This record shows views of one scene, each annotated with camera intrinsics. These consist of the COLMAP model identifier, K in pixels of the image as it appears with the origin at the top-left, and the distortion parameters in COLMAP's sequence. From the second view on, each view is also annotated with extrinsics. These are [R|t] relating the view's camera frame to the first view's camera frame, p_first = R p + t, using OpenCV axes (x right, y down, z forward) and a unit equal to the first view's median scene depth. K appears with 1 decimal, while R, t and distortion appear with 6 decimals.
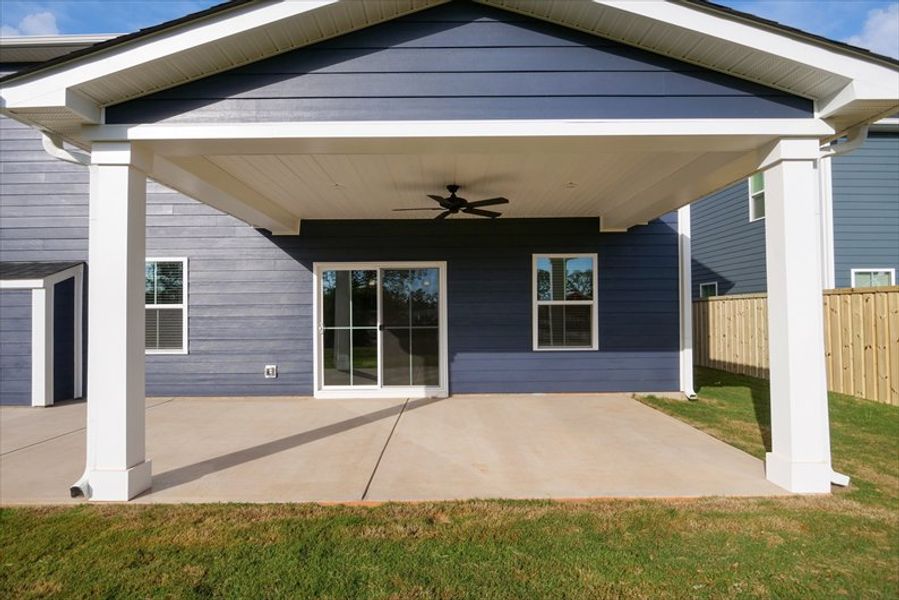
lens RADIAL K [[490.4, 0, 448.2], [0, 490.4, 303.8], [0, 0, 1]] dist [-0.007439, -0.000435]
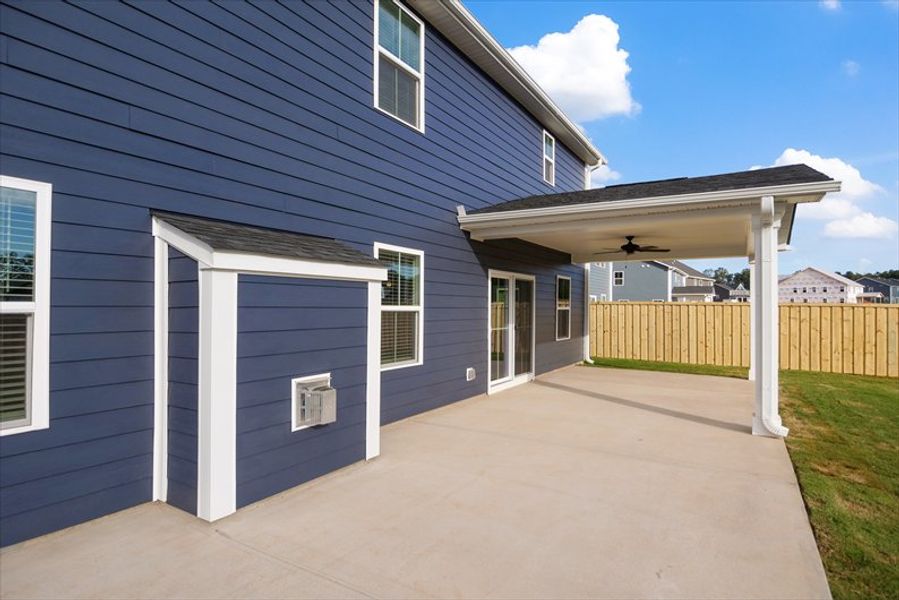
lens RADIAL K [[490.4, 0, 450.8], [0, 490.4, 301.9], [0, 0, 1]] dist [-0.007439, -0.000435]
pose [[0.522229, 0.020394, 0.852562, -1.232871], [-0.022670, 0.999693, -0.010028, 0.000627], [-0.852504, -0.014090, 0.522530, 0.503061]]
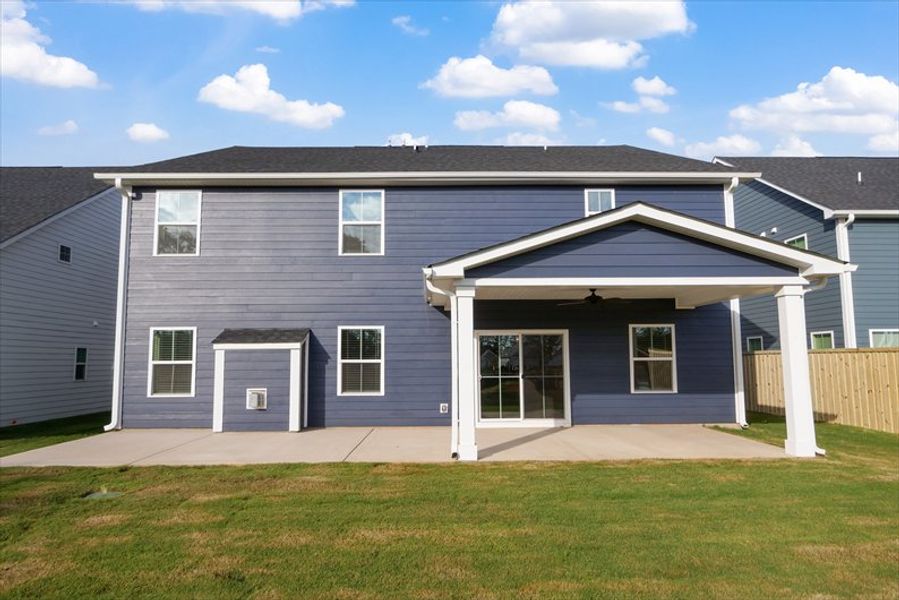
lens RADIAL K [[590.4, 0, 450.4], [0, 590.4, 300.8], [0, 0, 1]] dist [-0.004081, -0.004064]
pose [[0.999942, 0.002720, 0.010431, -0.361624], [-0.001860, 0.996659, -0.081650, -0.029099], [-0.010618, 0.081626, 0.996606, -0.698033]]
